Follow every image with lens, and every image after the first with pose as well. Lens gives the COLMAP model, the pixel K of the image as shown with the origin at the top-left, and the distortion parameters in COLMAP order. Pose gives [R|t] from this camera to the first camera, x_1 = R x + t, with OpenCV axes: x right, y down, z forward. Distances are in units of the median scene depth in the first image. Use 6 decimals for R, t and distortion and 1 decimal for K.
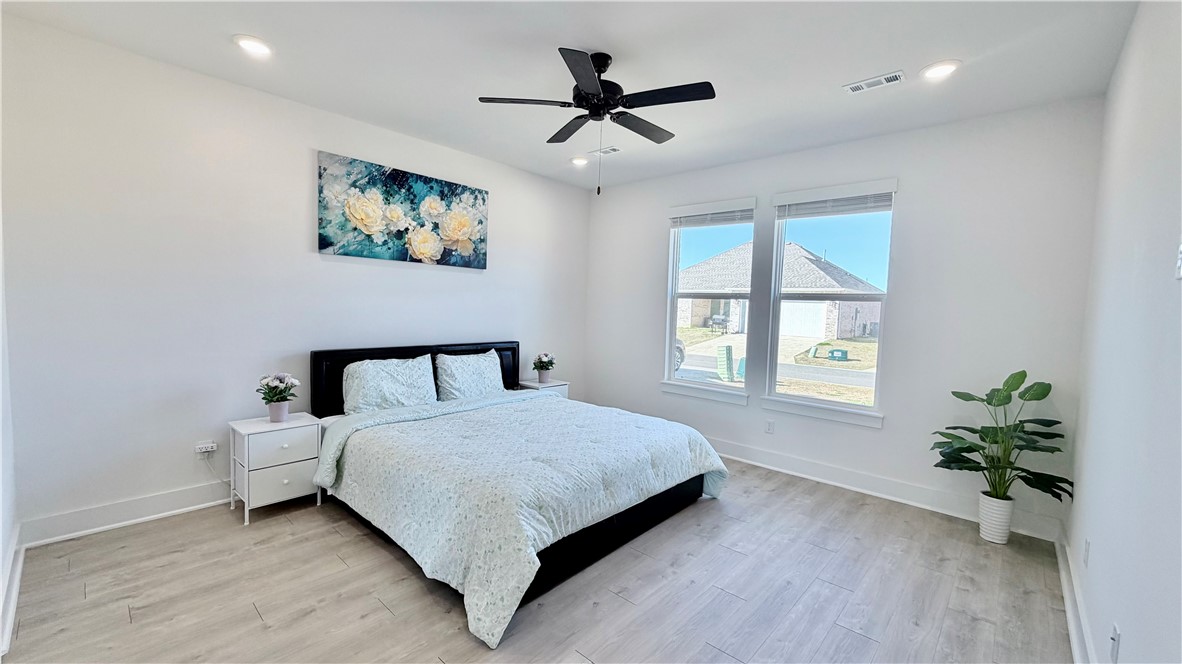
lens RADIAL K [[472.2, 0, 588.4], [0, 472.2, 333.4], [0, 0, 1]] dist [0.000861, -0.000191]
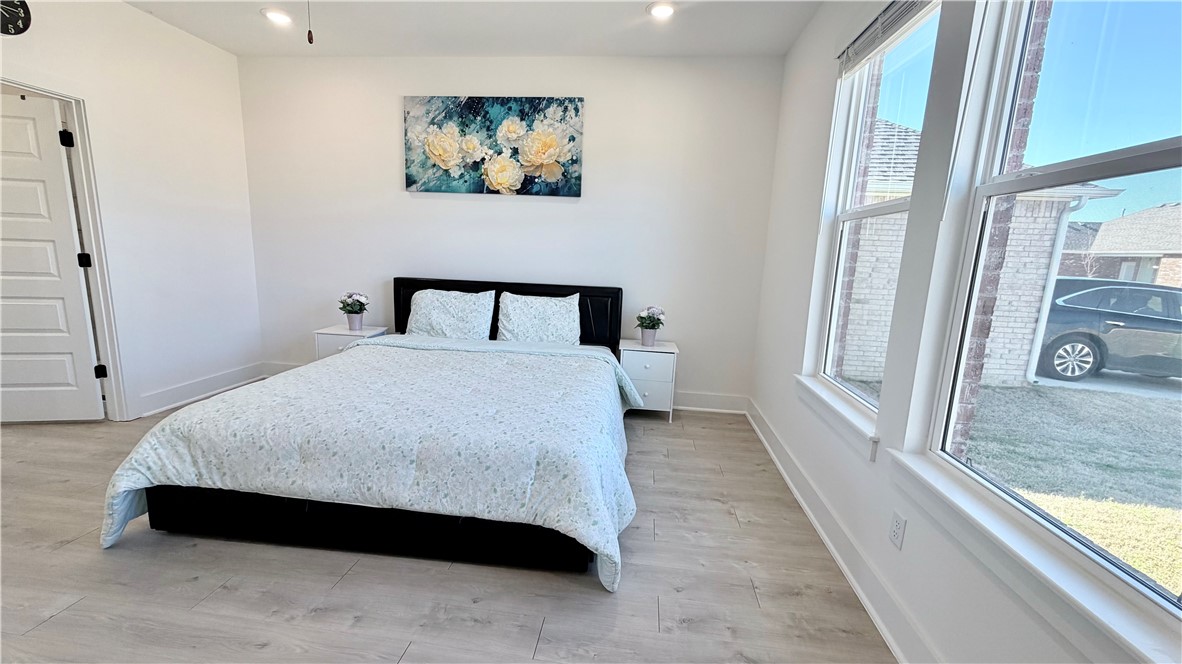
lens RADIAL K [[472.2, 0, 594.8], [0, 472.2, 334.3], [0, 0, 1]] dist [0.000861, -0.000191]
pose [[0.586089, 0.131640, -0.799481, 0.568885], [-0.070432, 0.991256, 0.111585, 0.010835], [0.807180, -0.009089, 0.590236, 0.608458]]
